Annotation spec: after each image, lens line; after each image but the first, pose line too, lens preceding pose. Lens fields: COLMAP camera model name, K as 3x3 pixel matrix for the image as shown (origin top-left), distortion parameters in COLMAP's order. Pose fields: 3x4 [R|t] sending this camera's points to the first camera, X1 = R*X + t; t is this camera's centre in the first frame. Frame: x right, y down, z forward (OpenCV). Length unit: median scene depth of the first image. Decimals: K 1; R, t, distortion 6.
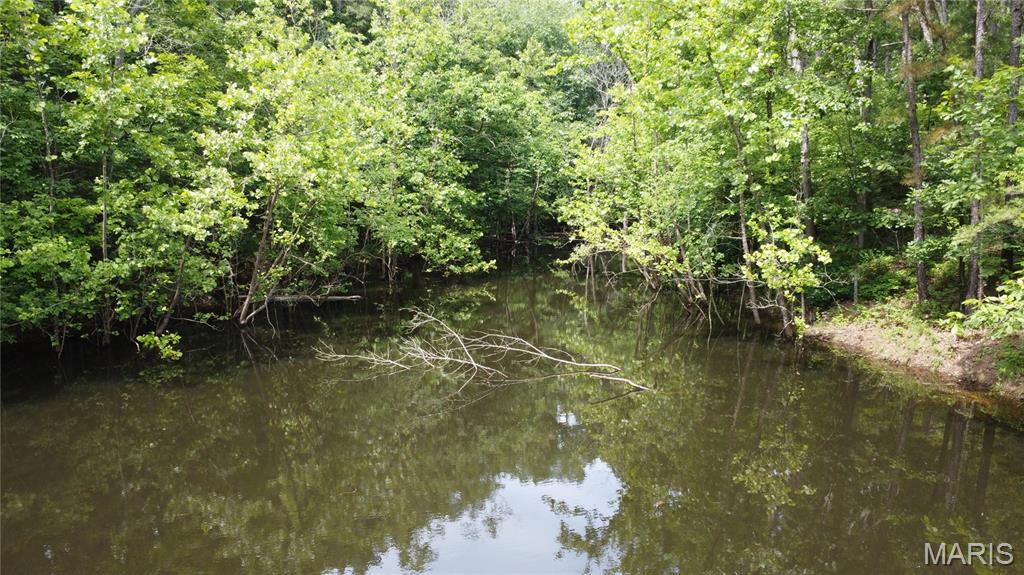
lens RADIAL K [[748.6, 0, 515.6], [0, 748.6, 292.7], [0, 0, 1]] dist [-0.027447, -0.009003]
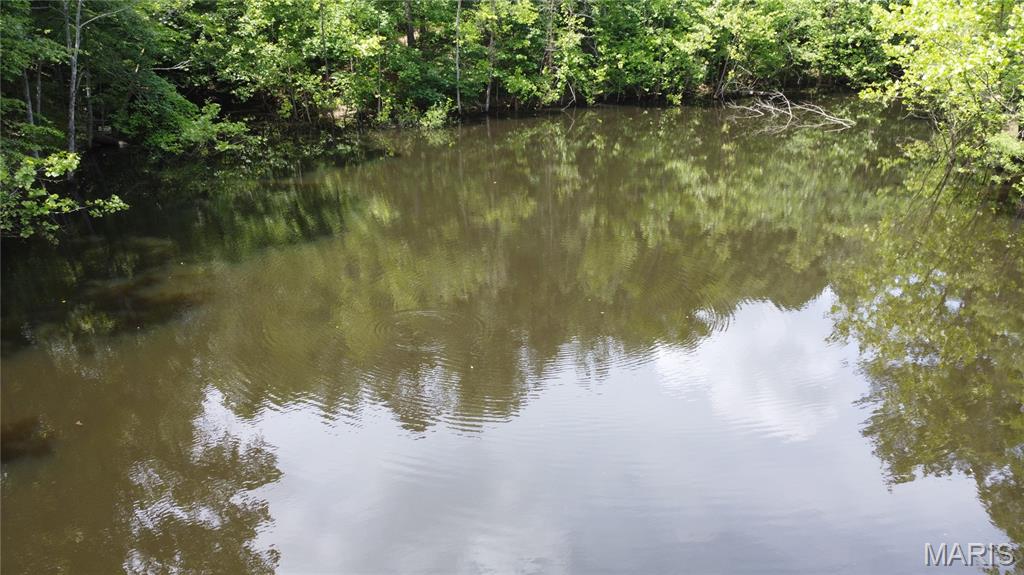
lens RADIAL K [[748.6, 0, 515.6], [0, 748.6, 292.7], [0, 0, 1]] dist [-0.027447, -0.009003]
pose [[0.753729, 0.216996, -0.620327, 0.806083], [-0.078915, 0.966969, 0.242369, 0.135002], [0.652431, -0.133728, 0.745957, -1.289604]]
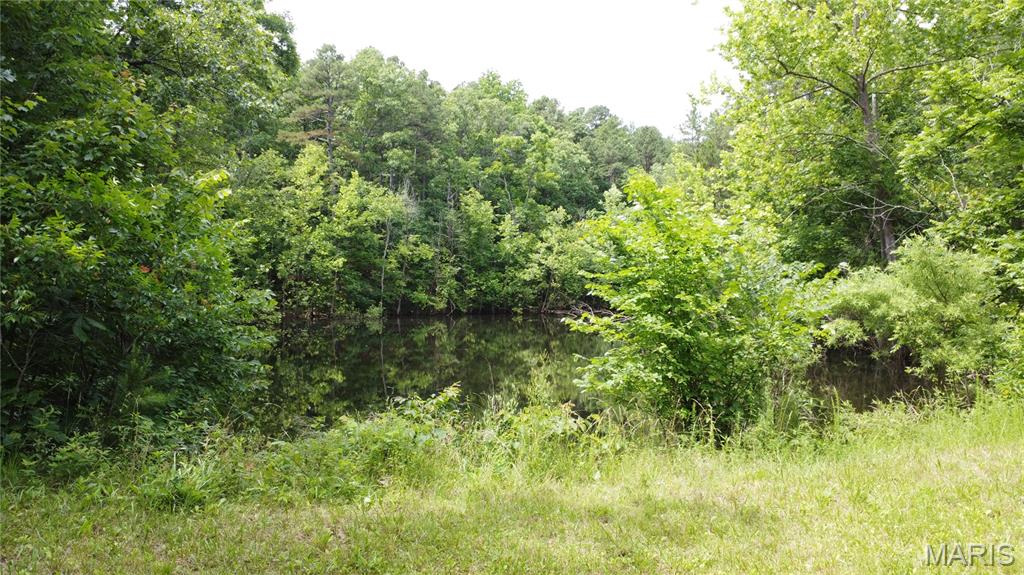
lens RADIAL K [[748.6, 0, 515.6], [0, 748.6, 292.7], [0, 0, 1]] dist [-0.027447, -0.009003]
pose [[0.902683, 0.008232, -0.430227, 1.122411], [-0.067616, 0.990110, -0.122924, 0.440538], [0.424960, 0.140052, 0.894312, -2.362420]]
